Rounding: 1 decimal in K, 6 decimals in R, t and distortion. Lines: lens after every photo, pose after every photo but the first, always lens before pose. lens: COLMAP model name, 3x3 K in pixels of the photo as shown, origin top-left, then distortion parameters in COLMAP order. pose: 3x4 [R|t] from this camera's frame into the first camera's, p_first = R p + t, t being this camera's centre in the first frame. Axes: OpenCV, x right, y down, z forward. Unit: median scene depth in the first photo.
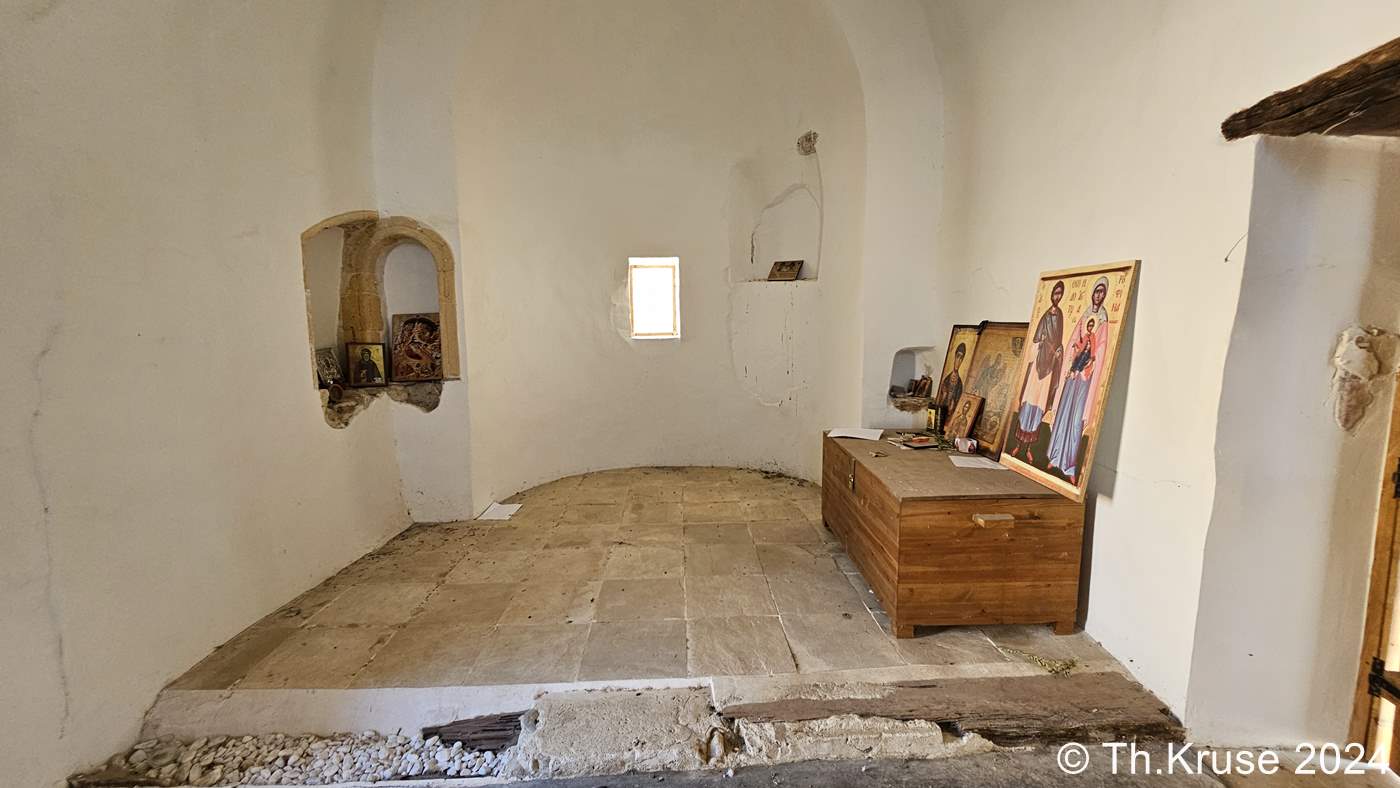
lens RADIAL K [[562.6, 0, 700.0], [0, 562.6, 394.0], [0, 0, 1]] dist [0.001454, 0.000178]
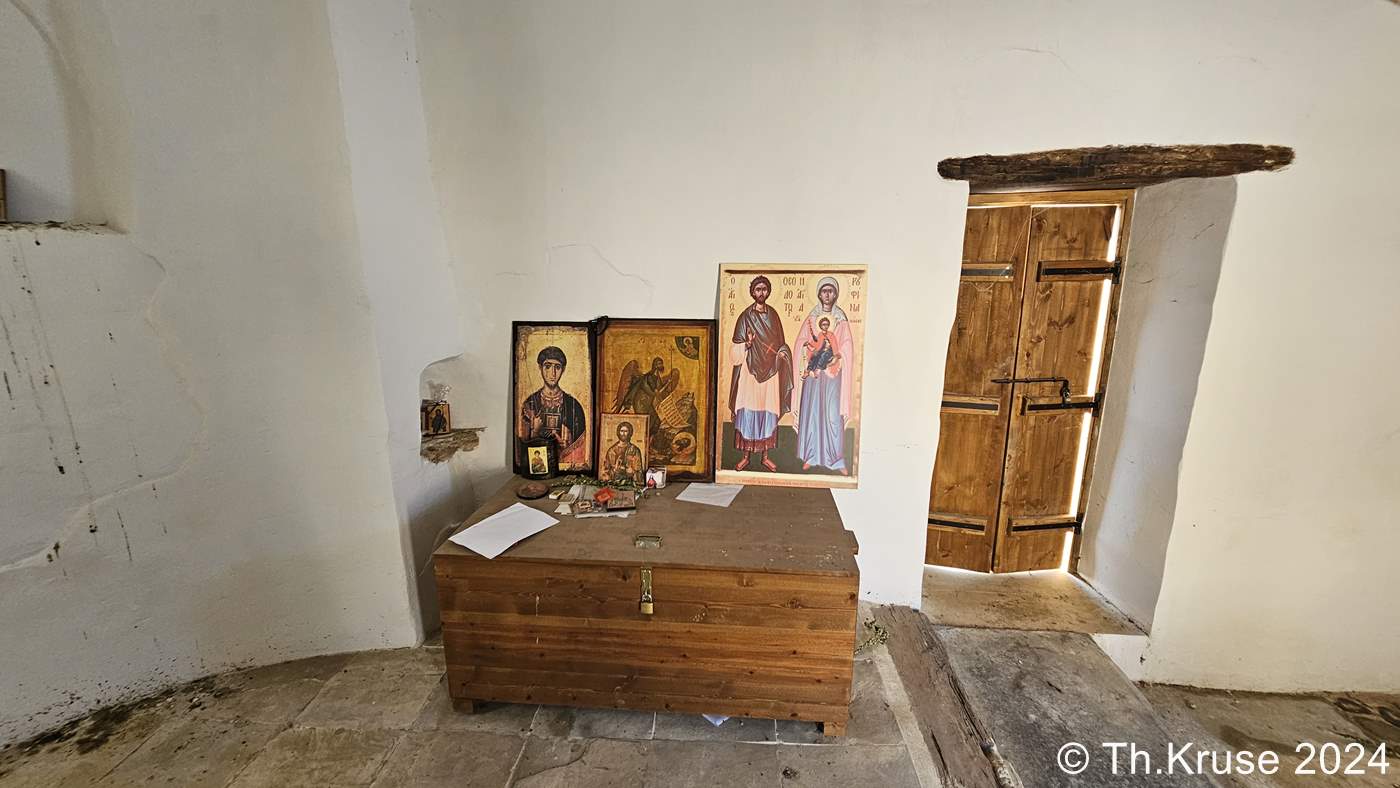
lens RADIAL K [[562.6, 0, 700.0], [0, 562.6, 394.0], [0, 0, 1]] dist [0.001454, 0.000178]
pose [[0.095717, -0.220887, 0.970591, -0.325815], [0.127947, 0.969710, 0.208069, -0.221741], [-0.987151, 0.104268, 0.121080, 1.023078]]
